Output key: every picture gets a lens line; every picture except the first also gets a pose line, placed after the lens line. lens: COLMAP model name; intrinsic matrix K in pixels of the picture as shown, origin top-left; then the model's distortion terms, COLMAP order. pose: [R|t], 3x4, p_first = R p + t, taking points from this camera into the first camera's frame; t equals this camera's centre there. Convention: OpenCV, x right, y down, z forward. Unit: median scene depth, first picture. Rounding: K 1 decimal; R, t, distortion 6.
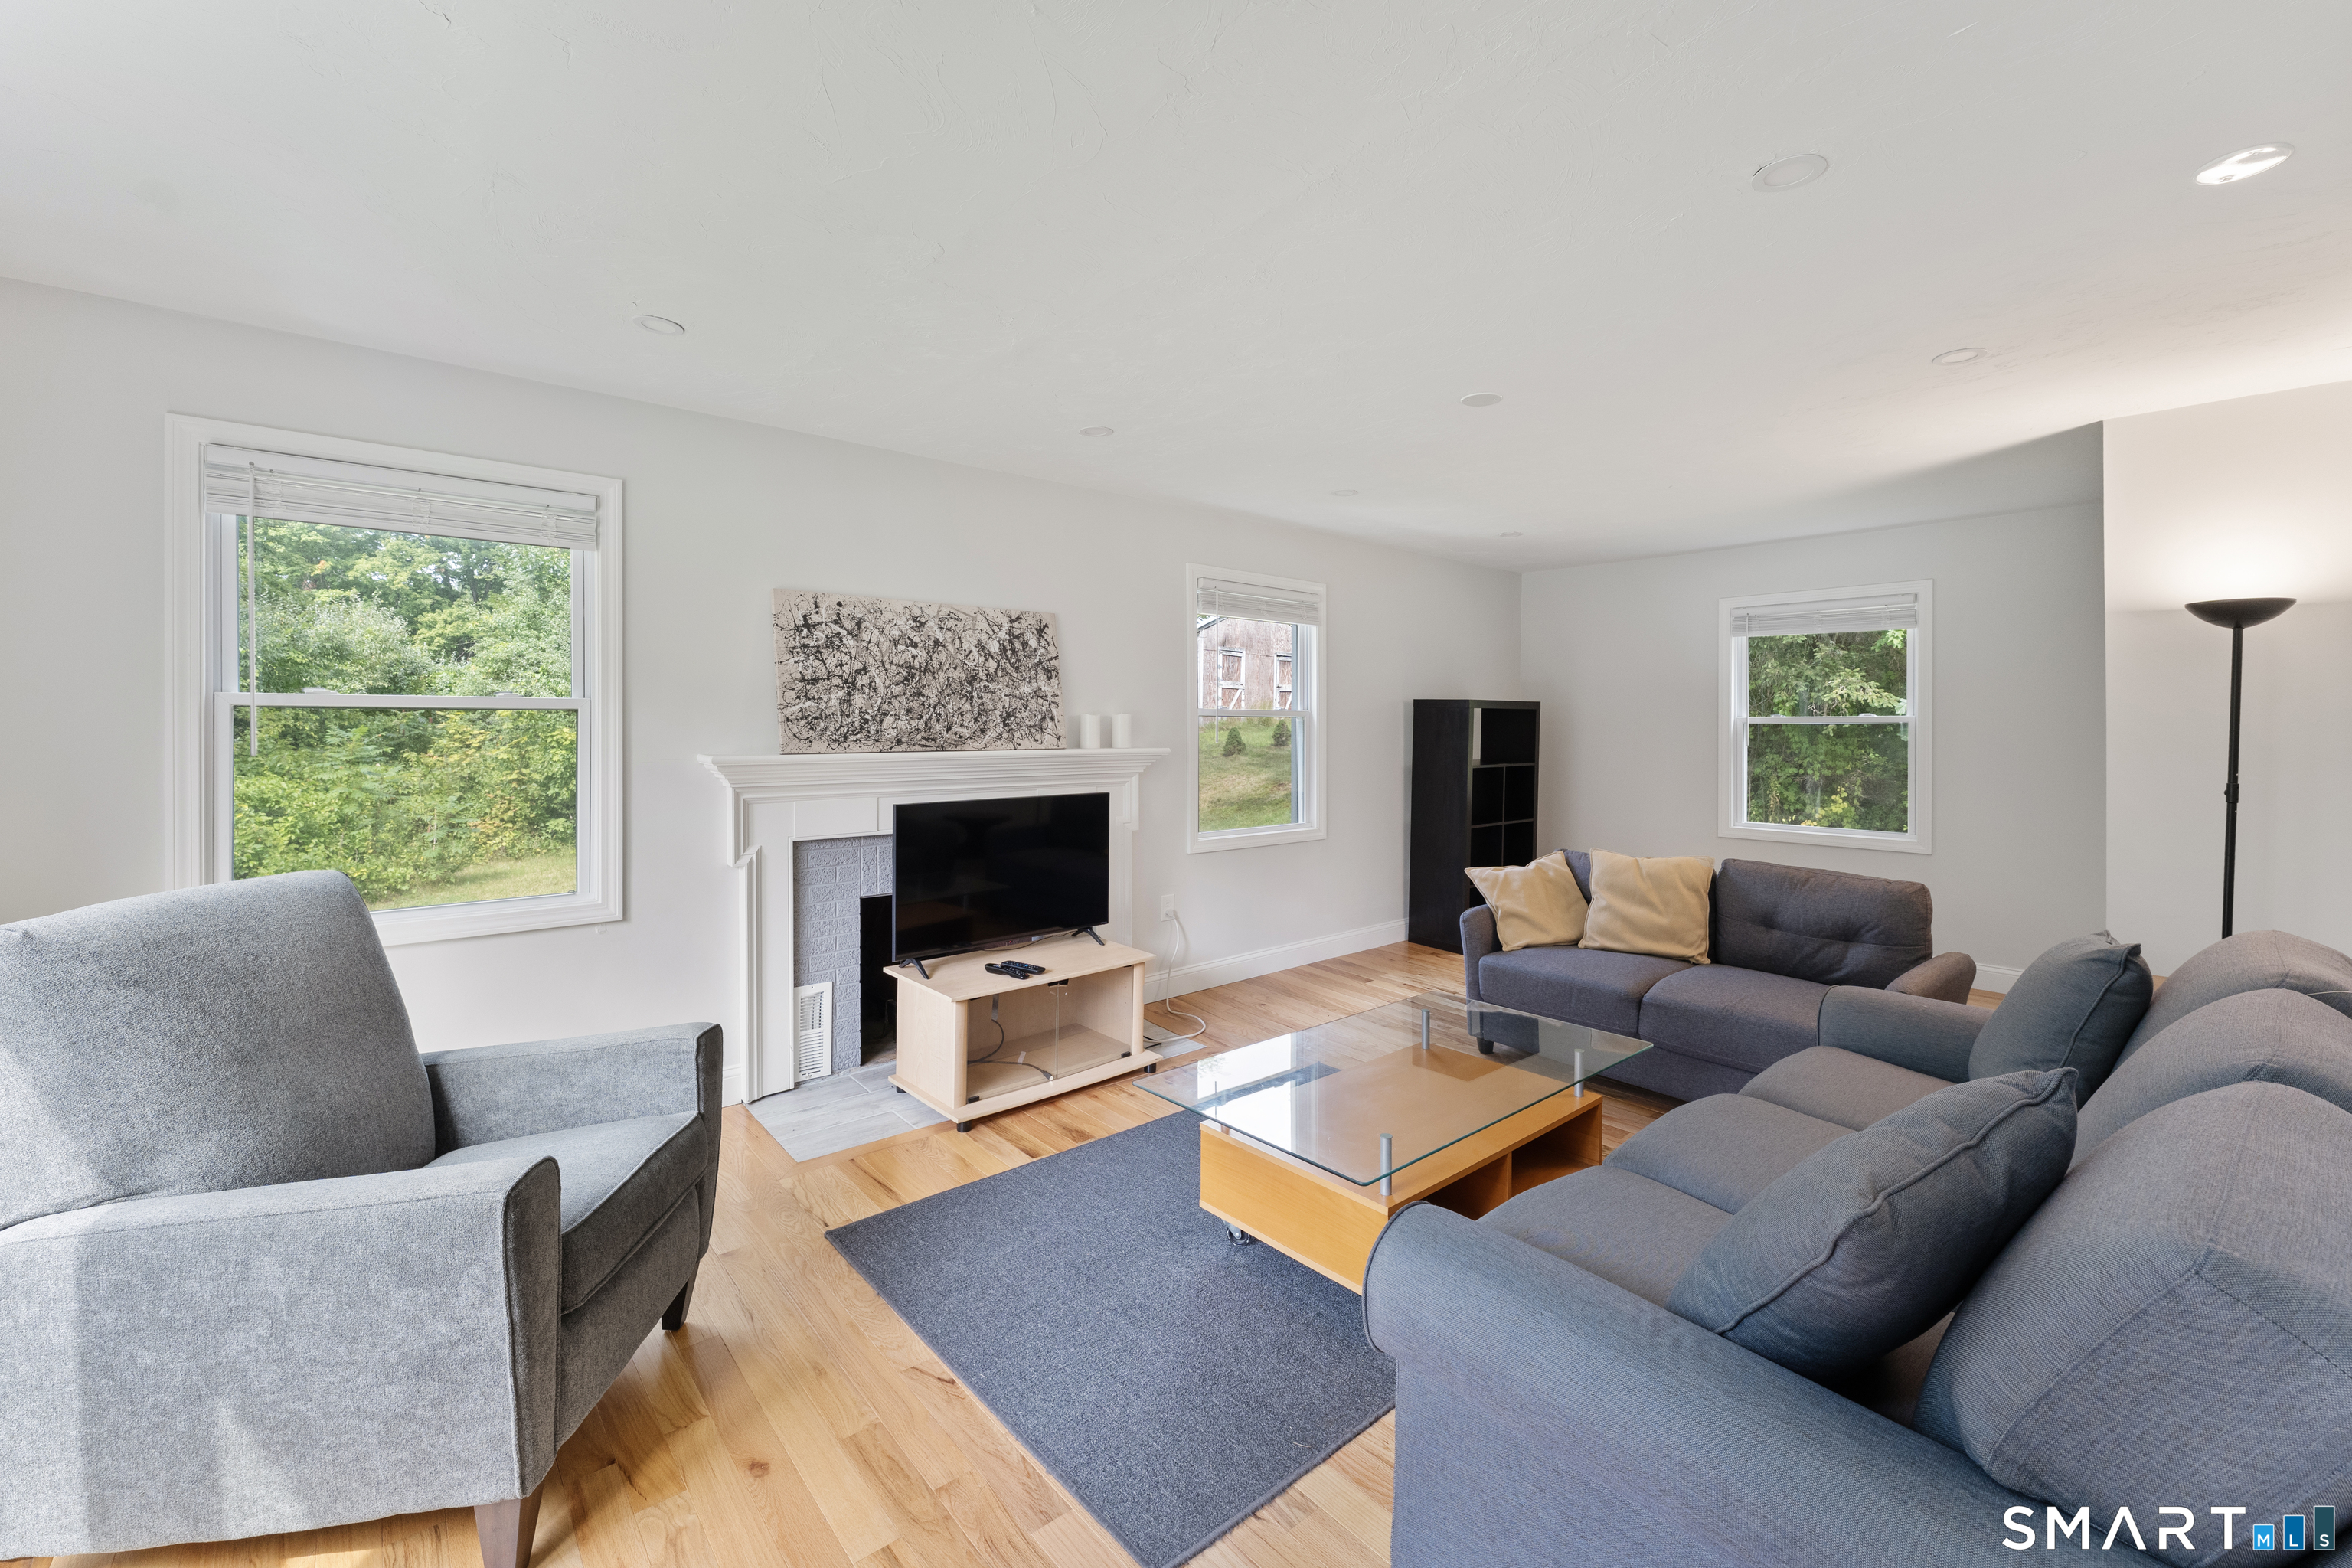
lens RADIAL K [[947.9, 0, 1166.9], [0, 947.9, 732.1], [0, 0, 1]] dist [0.003538, -0.000981]
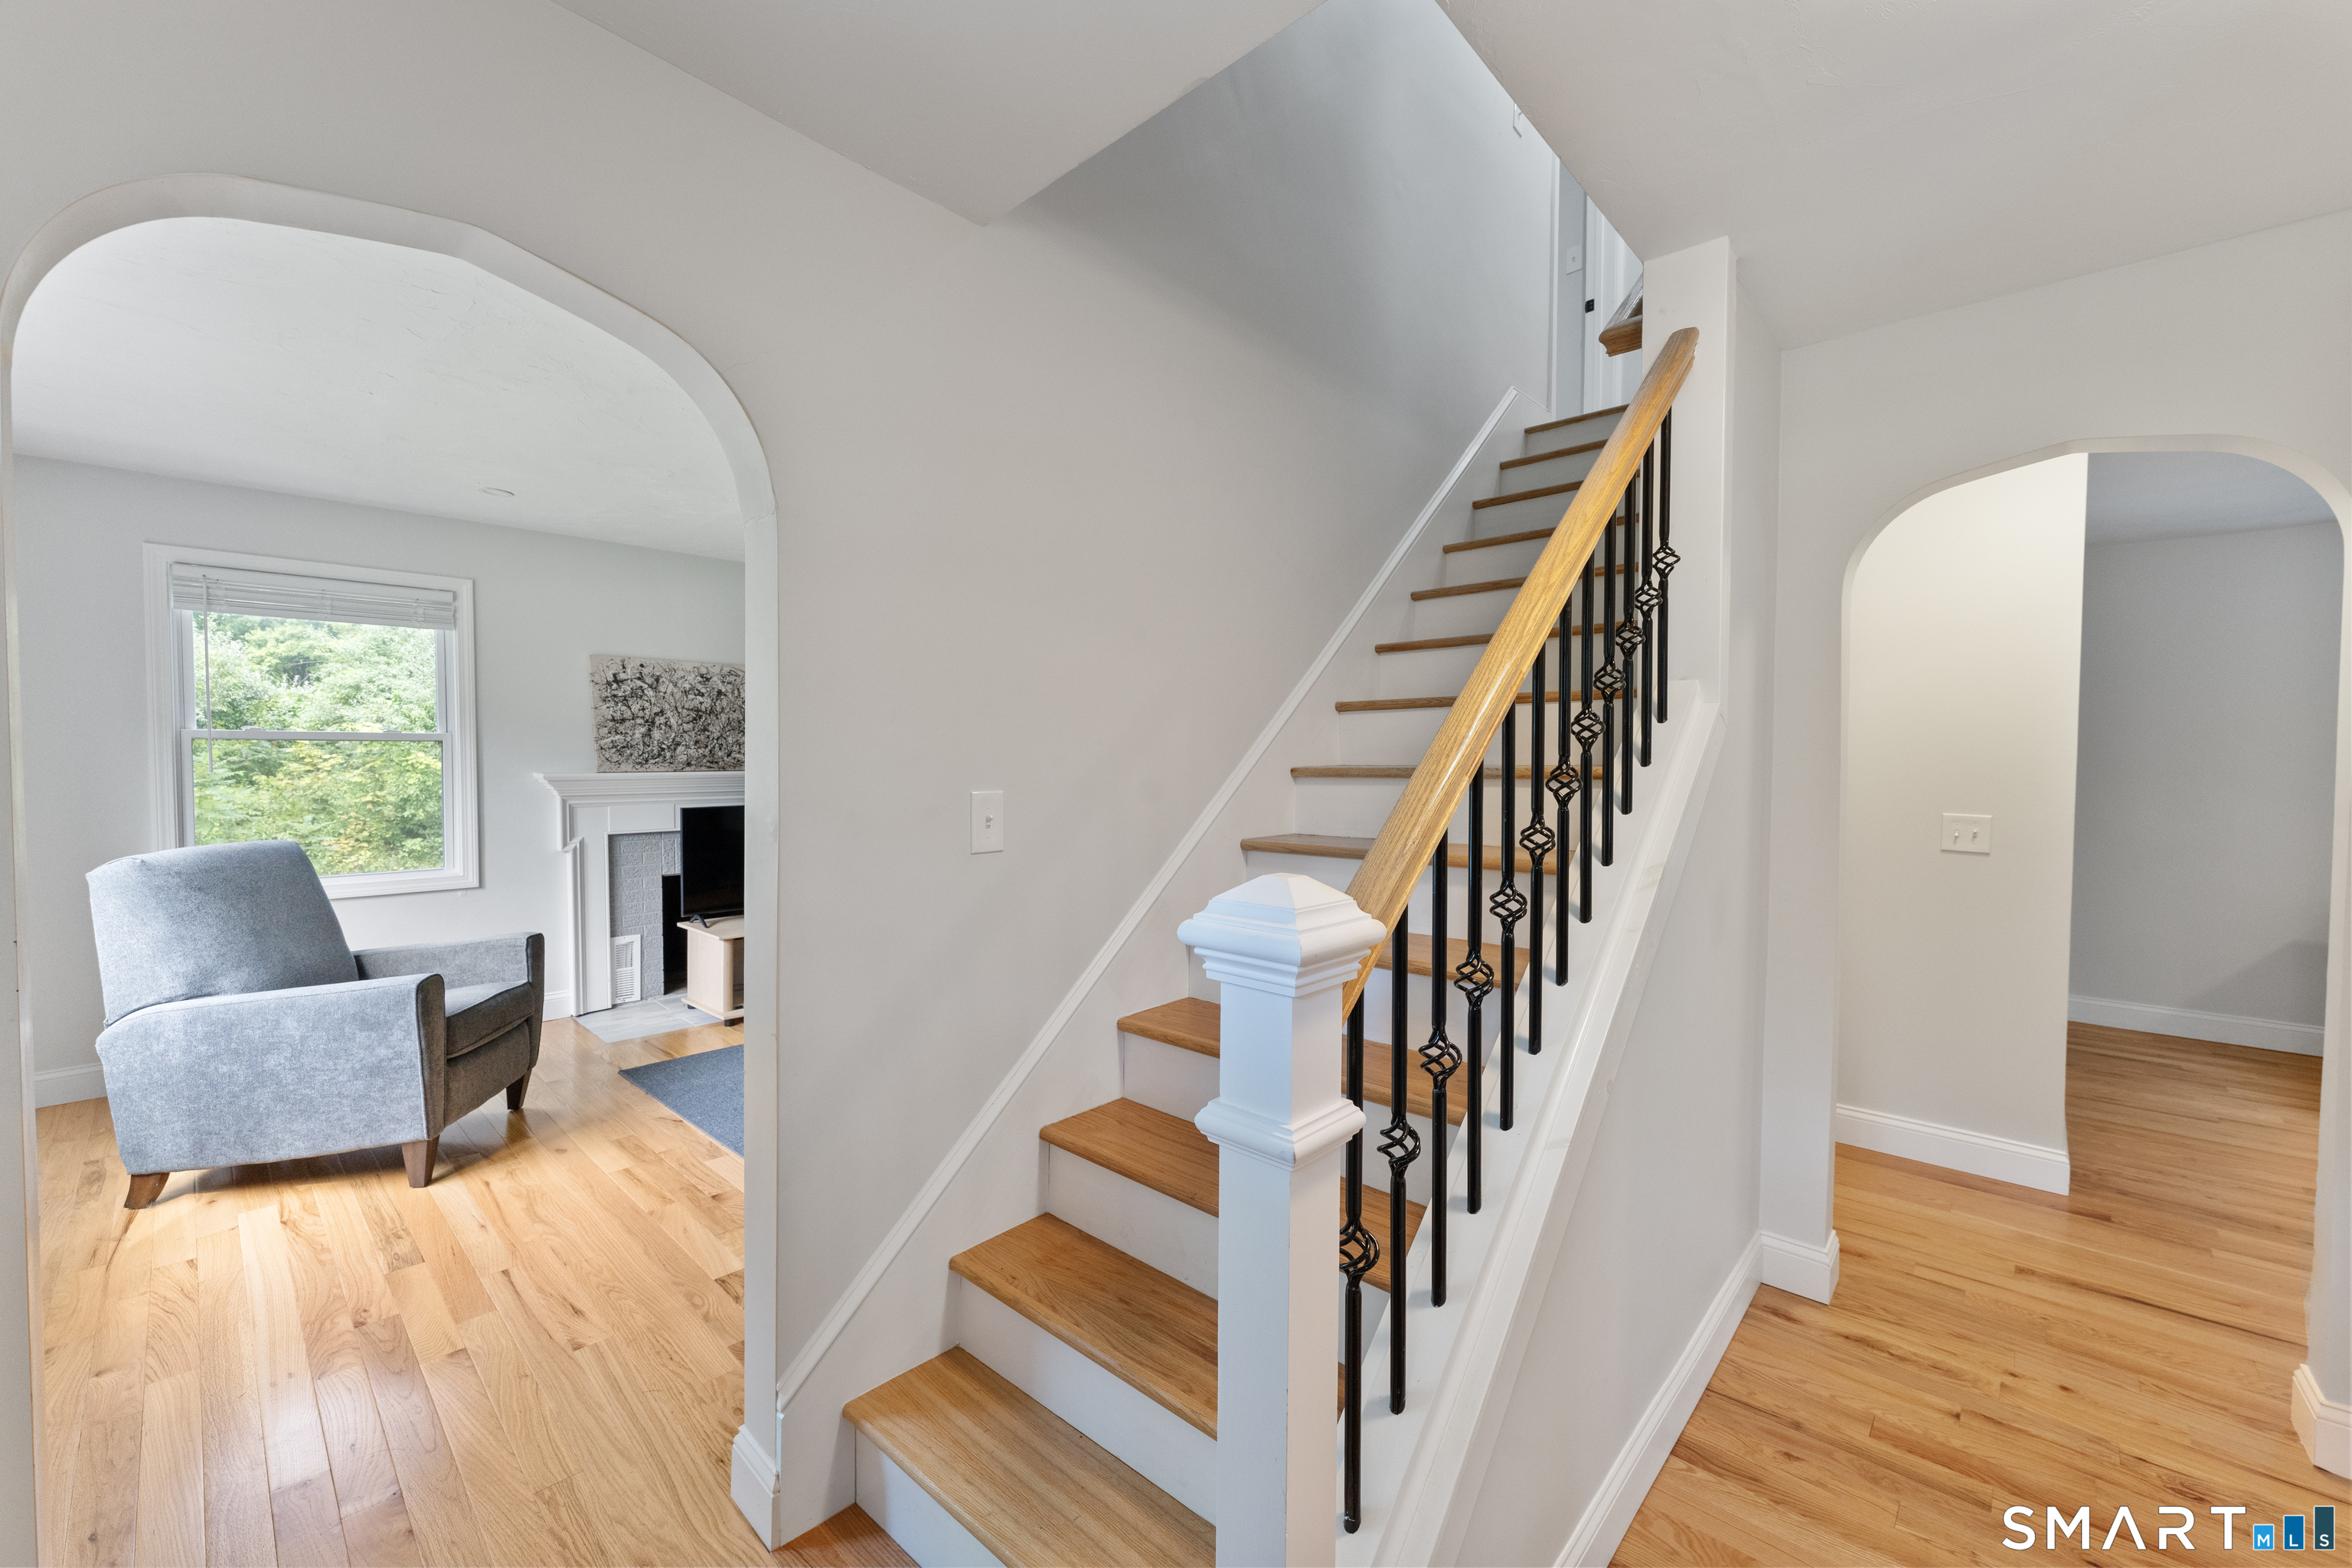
lens RADIAL K [[947.9, 0, 1176.6], [0, 947.9, 787.2], [0, 0, 1]] dist [0.003538, -0.000981]
pose [[0.993747, -0.000809, 0.111652, 0.300028], [-0.002580, 0.999540, 0.030204, 0.000017], [-0.111626, -0.030303, 0.993288, -0.514078]]
